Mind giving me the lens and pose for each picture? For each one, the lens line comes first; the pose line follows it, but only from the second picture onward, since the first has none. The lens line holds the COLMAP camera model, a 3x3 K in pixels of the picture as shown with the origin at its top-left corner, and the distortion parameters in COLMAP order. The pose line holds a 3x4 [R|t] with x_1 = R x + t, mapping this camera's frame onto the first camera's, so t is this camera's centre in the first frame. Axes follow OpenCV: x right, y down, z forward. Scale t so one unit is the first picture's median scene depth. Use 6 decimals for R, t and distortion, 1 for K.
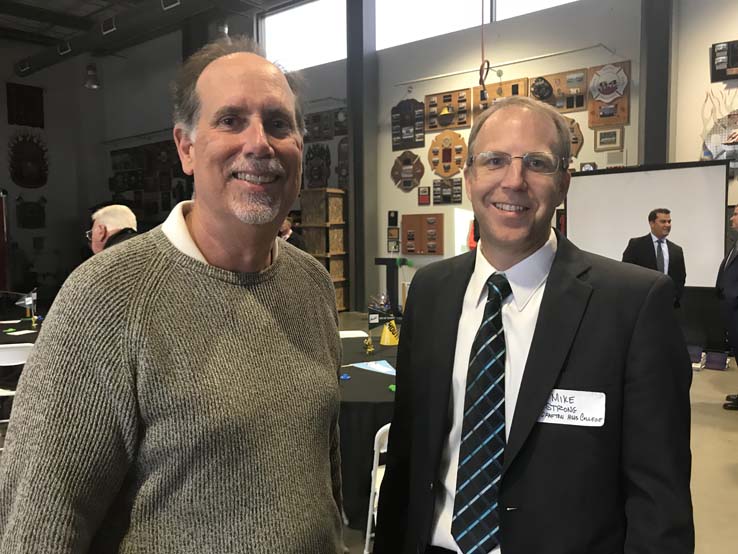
lens RADIAL K [[605.4, 0, 365.5], [0, 605.4, 277.9], [0, 0, 1]] dist [0.029040, -0.028550]
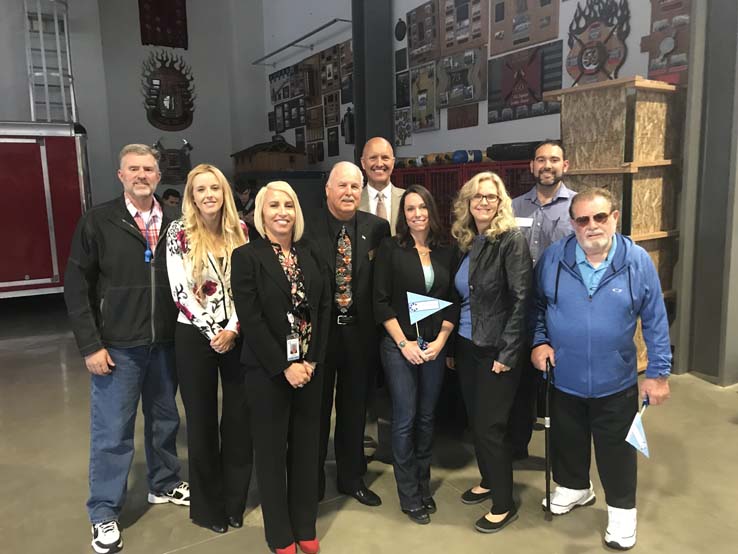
lens RADIAL K [[605.4, 0, 370.4], [0, 605.4, 270.4], [0, 0, 1]] dist [0.029040, -0.028550]
pose [[0.941100, 0.034824, -0.336329, -0.088089], [-0.012656, 0.997613, 0.067881, -0.043755], [0.337890, -0.059627, 0.939295, 0.543068]]
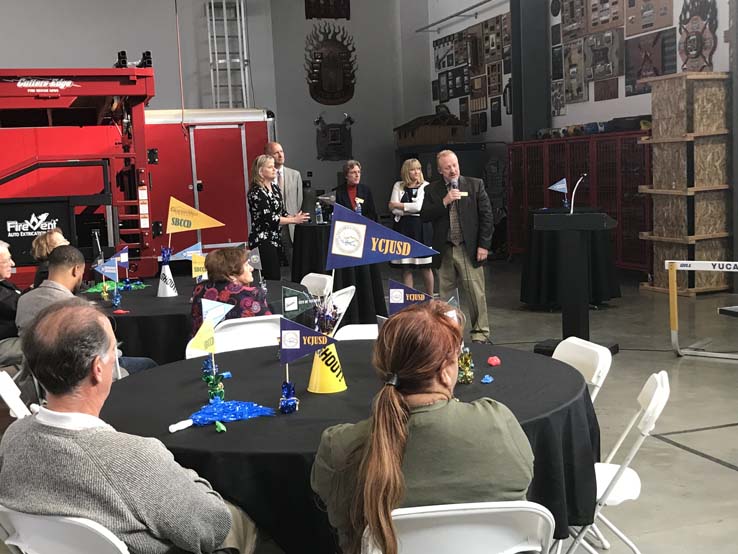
lens RADIAL K [[971.3, 0, 364.9], [0, 971.3, 281.4], [0, 0, 1]] dist [0.006438, 0.000000]
pose [[0.833268, 0.033996, -0.551824, 0.190320], [-0.003417, 0.998405, 0.056349, -0.003578], [0.552859, -0.045068, 0.832055, 0.070474]]
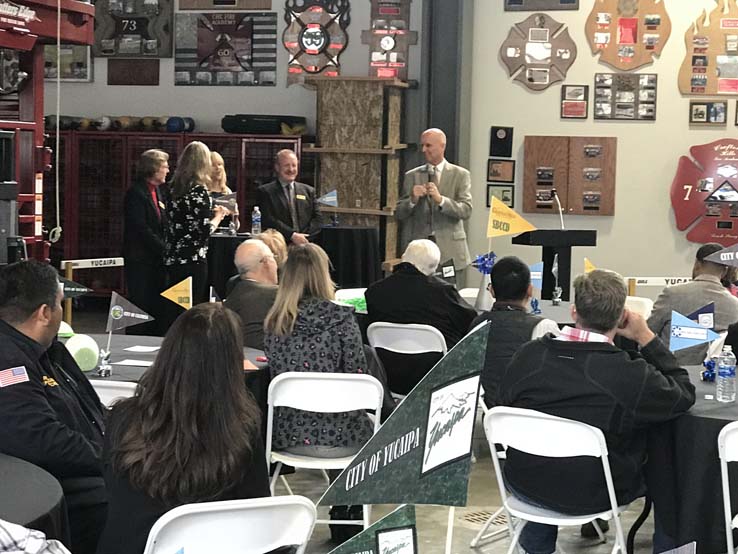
lens RADIAL K [[1693.4, 0, 372.9], [0, 1693.4, 280.2], [0, 0, 1]] dist [-0.014232, 0.000000]
pose [[0.933790, 0.006655, 0.357759, -0.575033], [-0.005236, 0.999974, -0.004936, 0.026814], [-0.357783, 0.002736, 0.933801, -0.301526]]
